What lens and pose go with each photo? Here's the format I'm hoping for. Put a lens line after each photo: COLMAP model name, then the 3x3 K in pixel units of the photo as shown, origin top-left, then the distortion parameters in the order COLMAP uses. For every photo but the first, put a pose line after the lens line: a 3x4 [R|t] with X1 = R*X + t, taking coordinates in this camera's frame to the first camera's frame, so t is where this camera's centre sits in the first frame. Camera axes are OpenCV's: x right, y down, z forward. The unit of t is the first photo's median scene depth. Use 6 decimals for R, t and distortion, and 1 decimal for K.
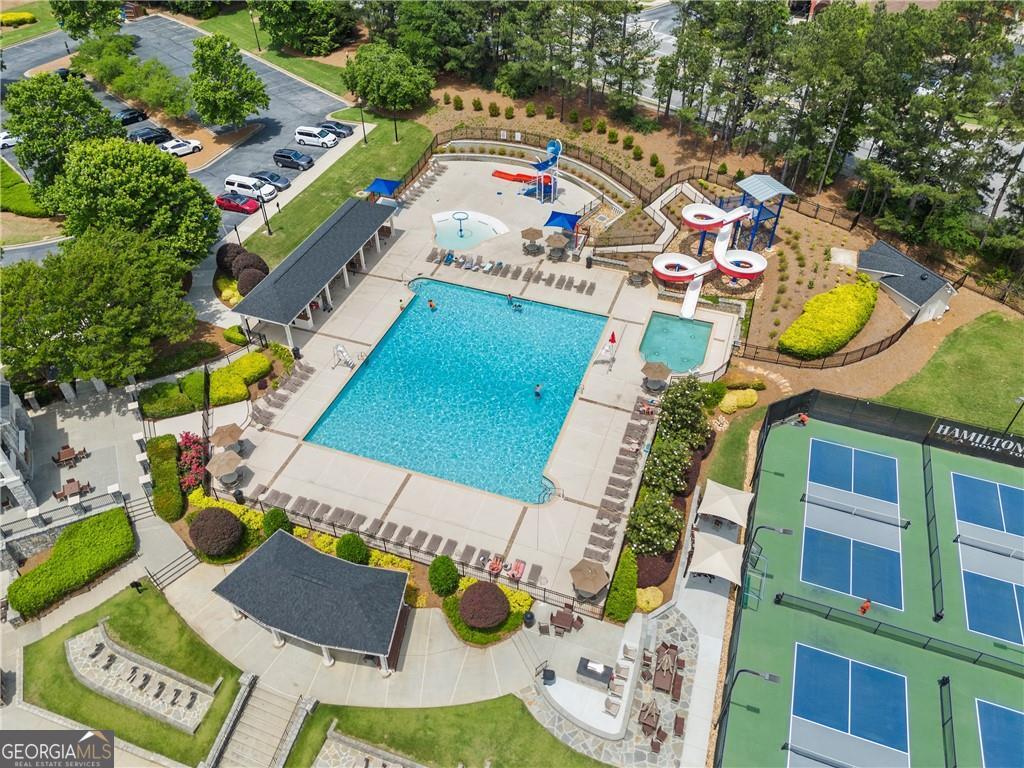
lens RADIAL K [[753.5, 0, 512.0], [0, 753.5, 384.0], [0, 0, 1]] dist [0.061851, -0.057308]
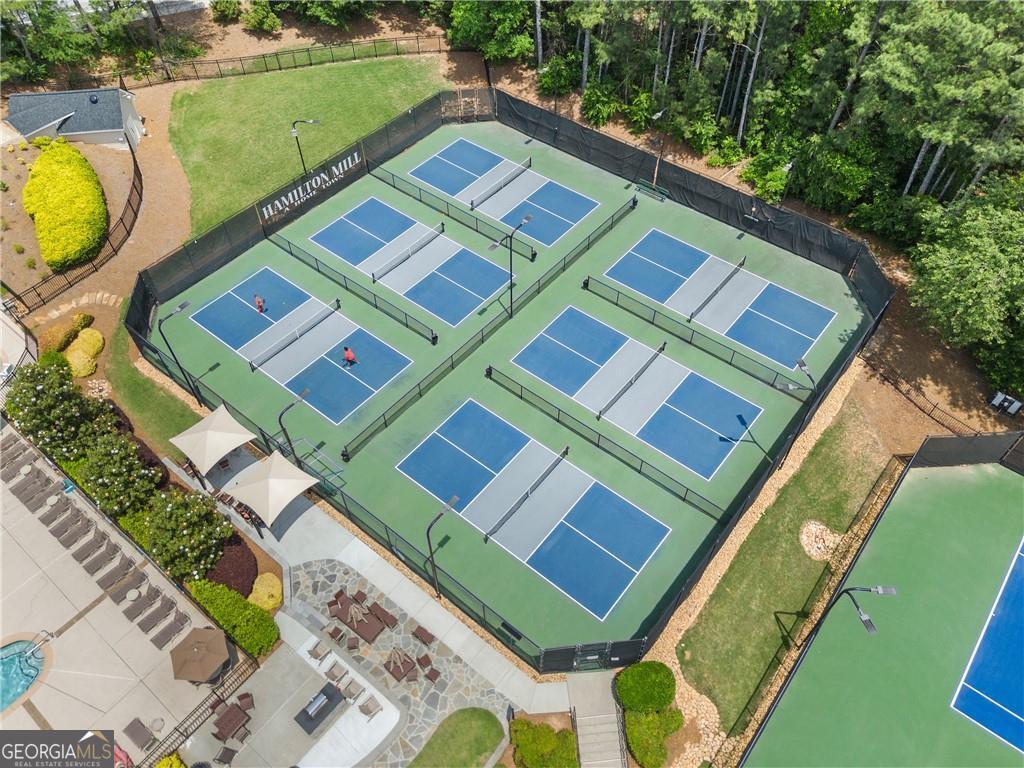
lens RADIAL K [[753.5, 0, 512.0], [0, 753.5, 384.0], [0, 0, 1]] dist [0.061851, -0.057308]
pose [[0.336106, -0.737563, 0.585691, -0.021799], [0.642843, 0.634140, 0.429673, -0.012170], [-0.688321, 0.232092, 0.687276, 0.226392]]
